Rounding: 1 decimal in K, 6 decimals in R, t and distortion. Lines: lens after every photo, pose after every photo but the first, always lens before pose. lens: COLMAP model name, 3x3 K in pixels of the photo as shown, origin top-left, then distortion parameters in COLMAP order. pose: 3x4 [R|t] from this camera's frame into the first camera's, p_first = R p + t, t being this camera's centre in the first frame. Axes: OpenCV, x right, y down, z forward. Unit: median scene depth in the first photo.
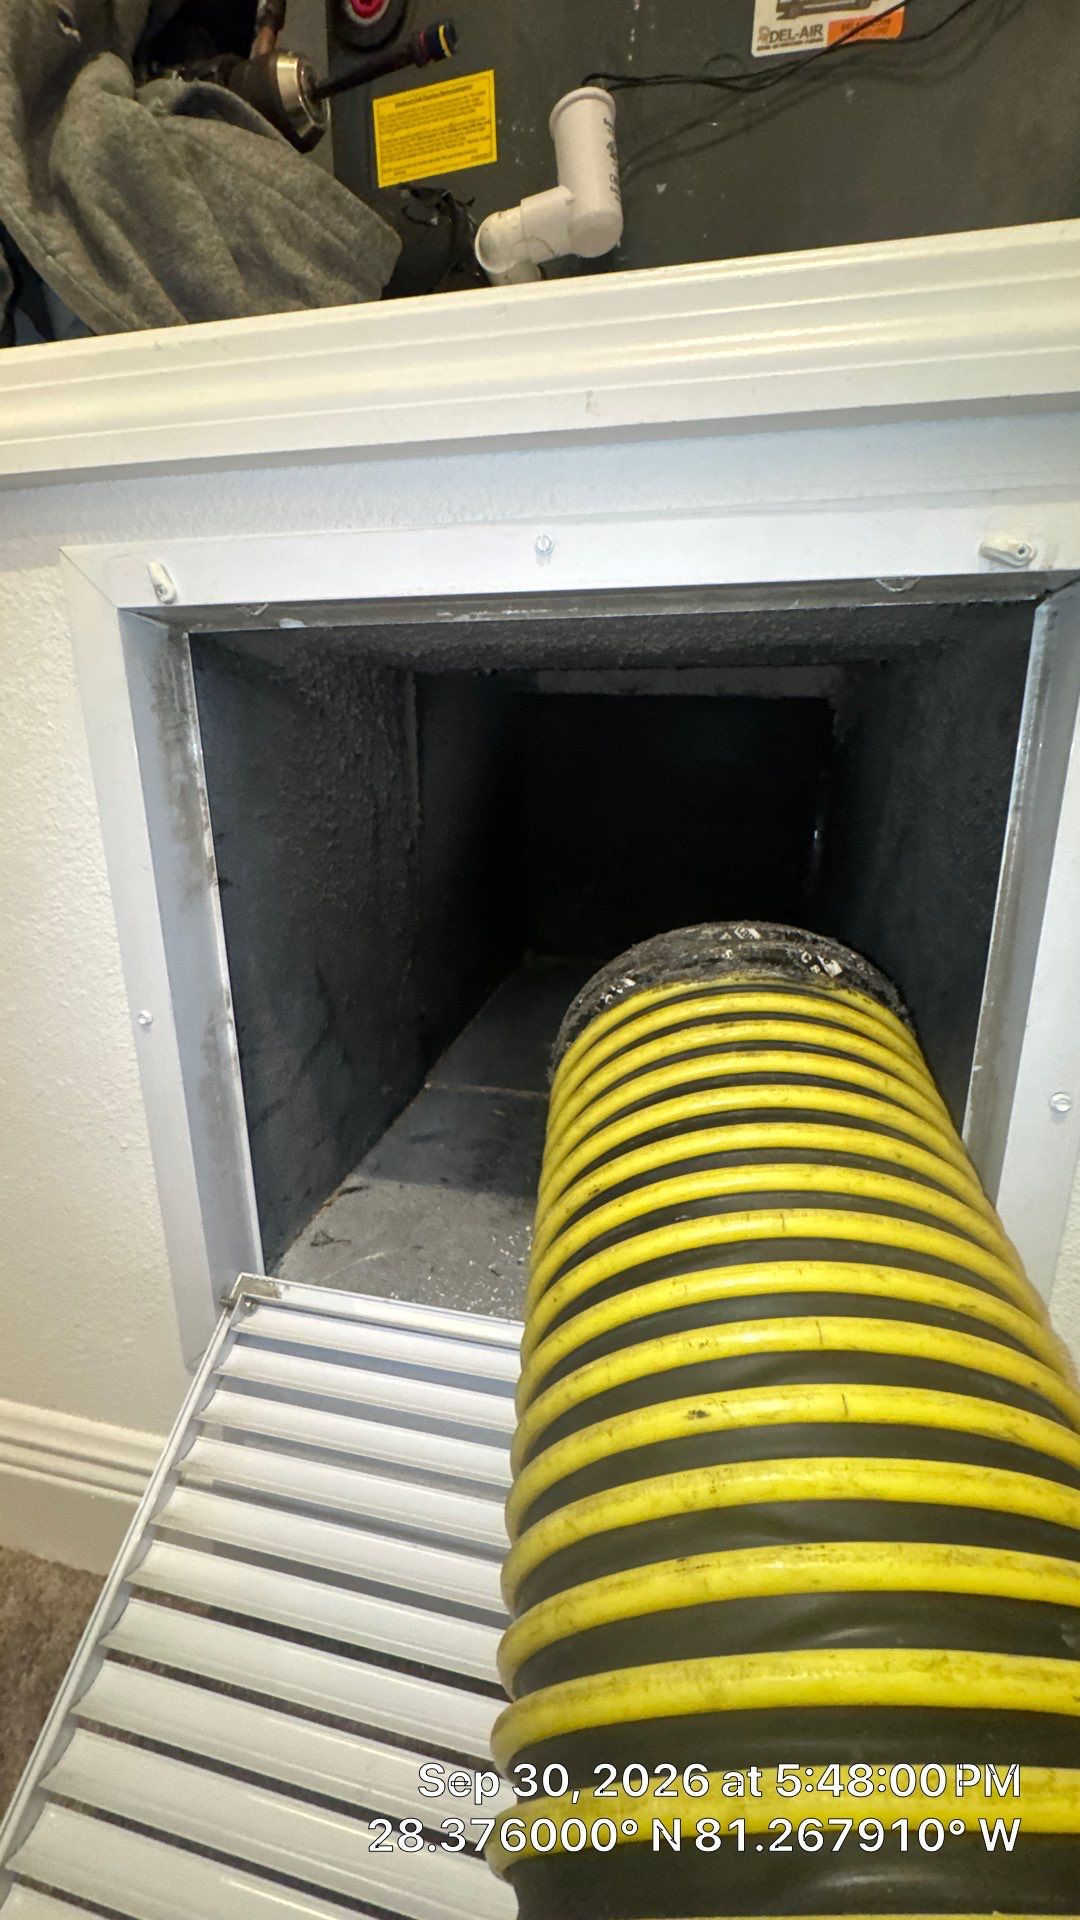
lens RADIAL K [[766.5, 0, 543.7], [0, 766.5, 957.9], [0, 0, 1]] dist [-0.000627, 0.000080]
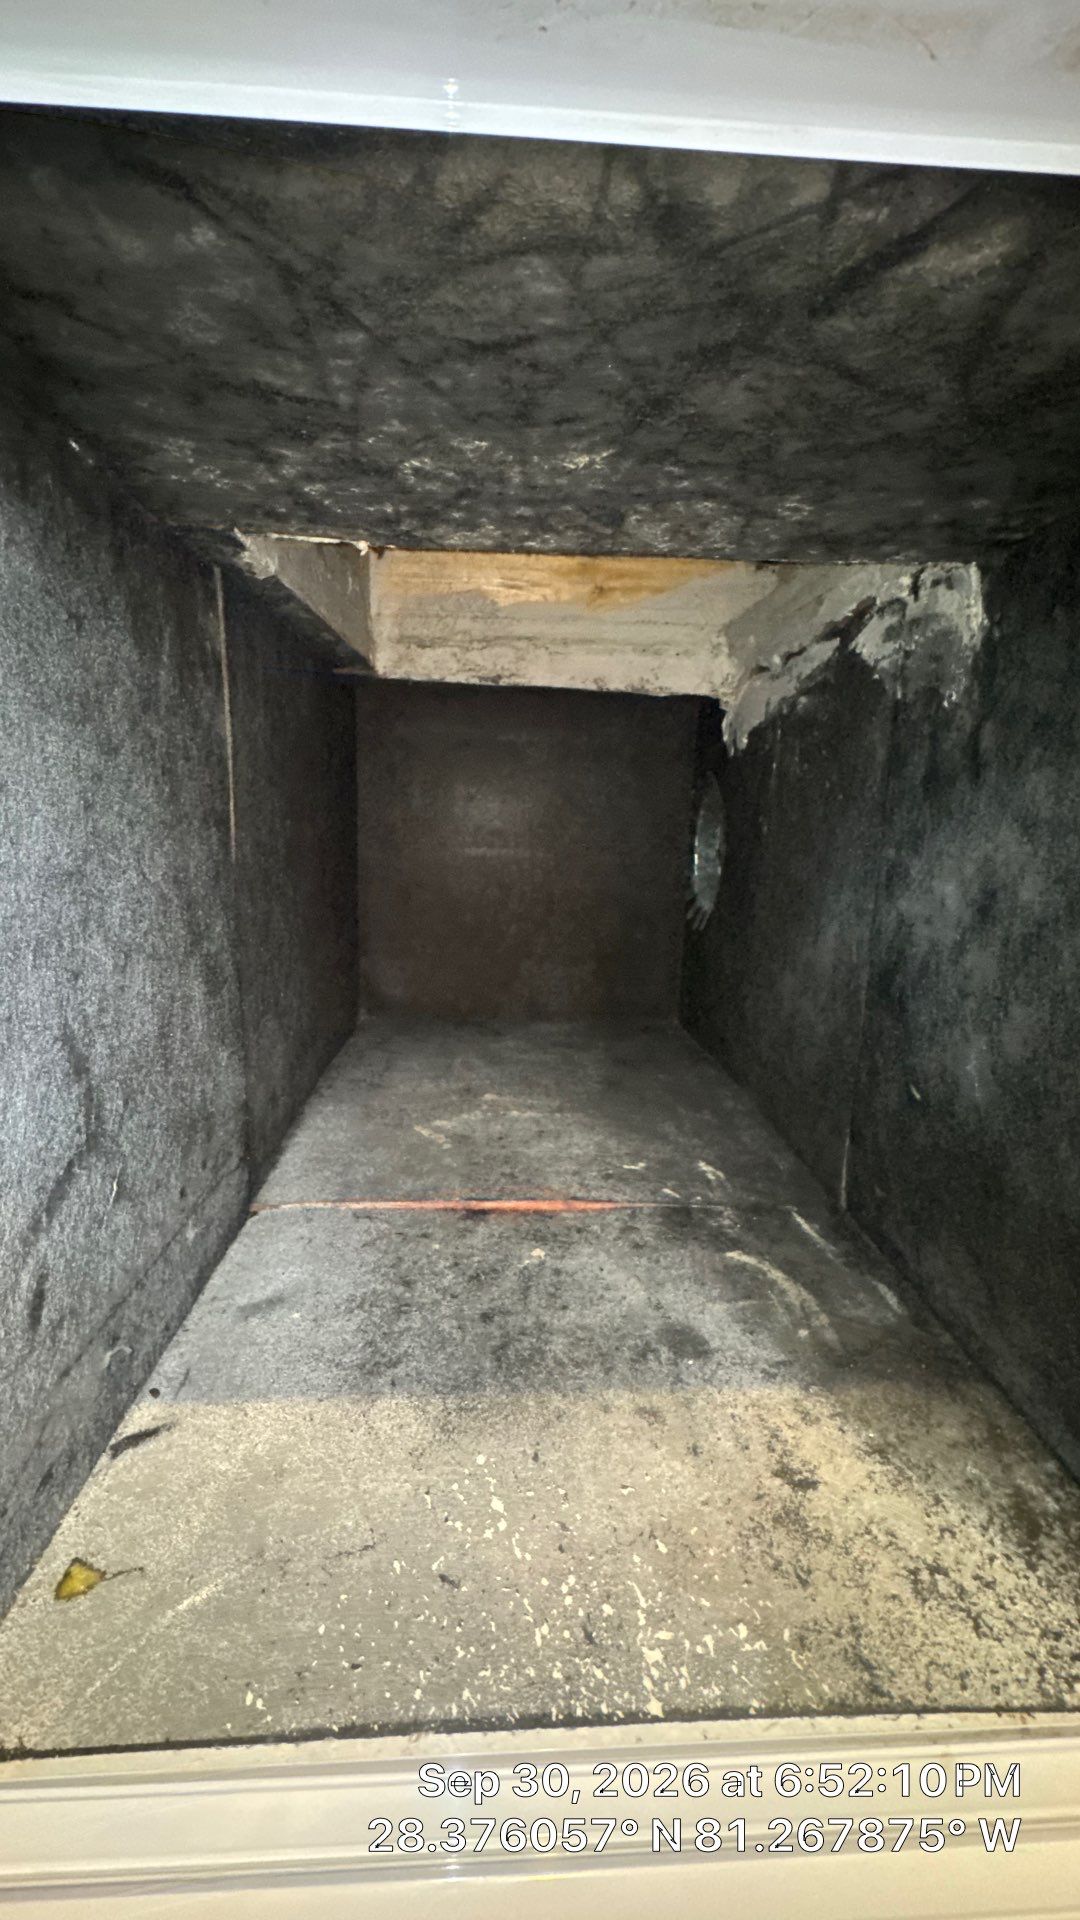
lens RADIAL K [[766.5, 0, 540.5], [0, 766.5, 962.5], [0, 0, 1]] dist [-0.000627, 0.000080]
pose [[0.961477, -0.035218, 0.272620, -0.109456], [0.058606, 0.995219, -0.078126, 0.025798], [-0.268565, 0.091094, 0.958945, 0.361020]]
